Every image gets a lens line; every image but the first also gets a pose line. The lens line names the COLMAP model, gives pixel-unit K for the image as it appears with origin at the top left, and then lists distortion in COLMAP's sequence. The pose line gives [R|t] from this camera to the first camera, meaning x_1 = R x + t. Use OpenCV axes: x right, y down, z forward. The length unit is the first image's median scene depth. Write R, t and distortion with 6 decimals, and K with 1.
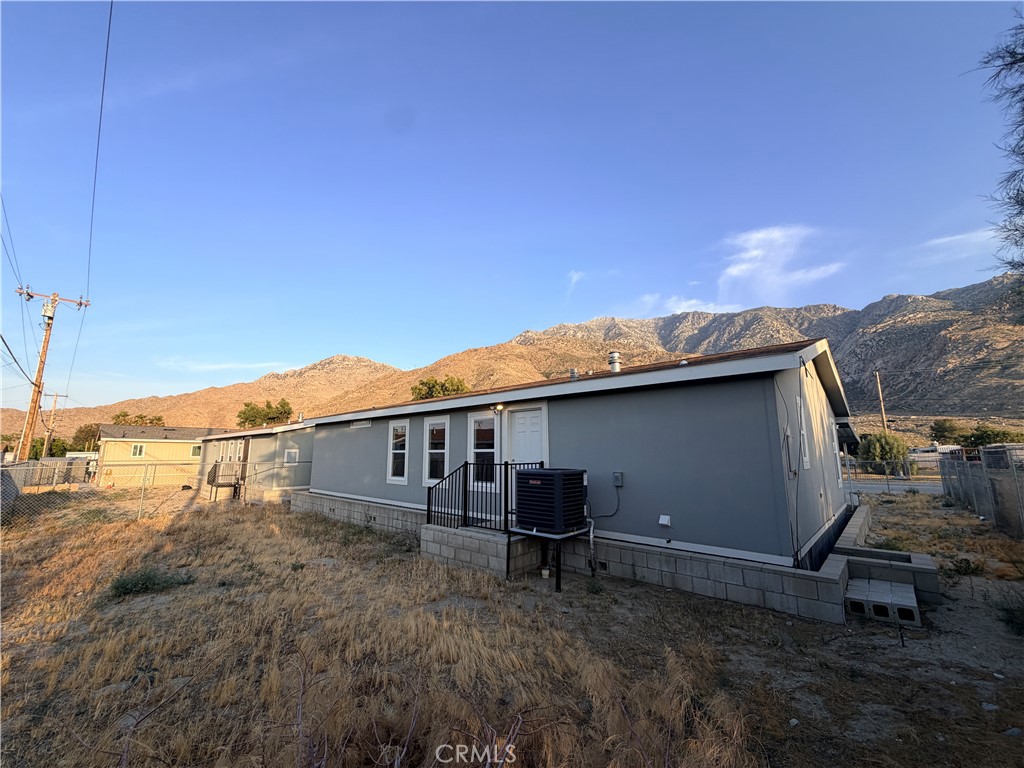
lens RADIAL K [[407.9, 0, 508.2], [0, 407.9, 384.7], [0, 0, 1]] dist [-0.000882, 0.000470]
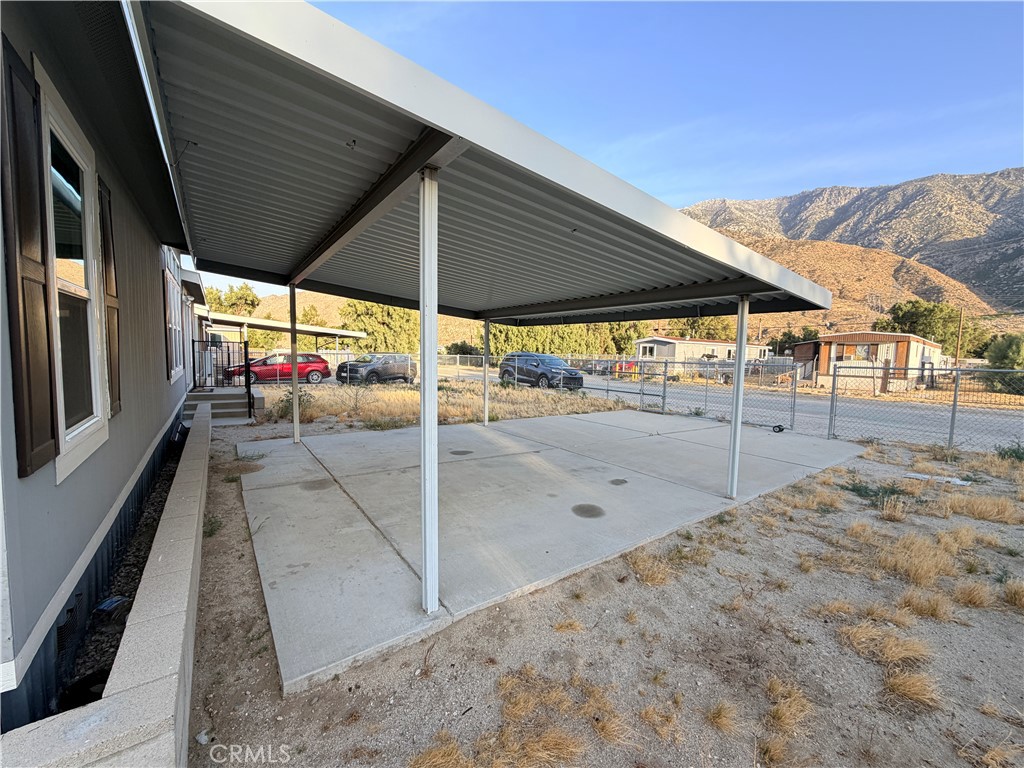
lens RADIAL K [[407.9, 0, 508.2], [0, 407.9, 384.7], [0, 0, 1]] dist [-0.000882, 0.000470]
pose [[0.978783, 0.040732, -0.200810, 1.805969], [0.009509, 0.969956, 0.243096, 0.321630], [0.204678, -0.239847, 0.948989, 1.693536]]
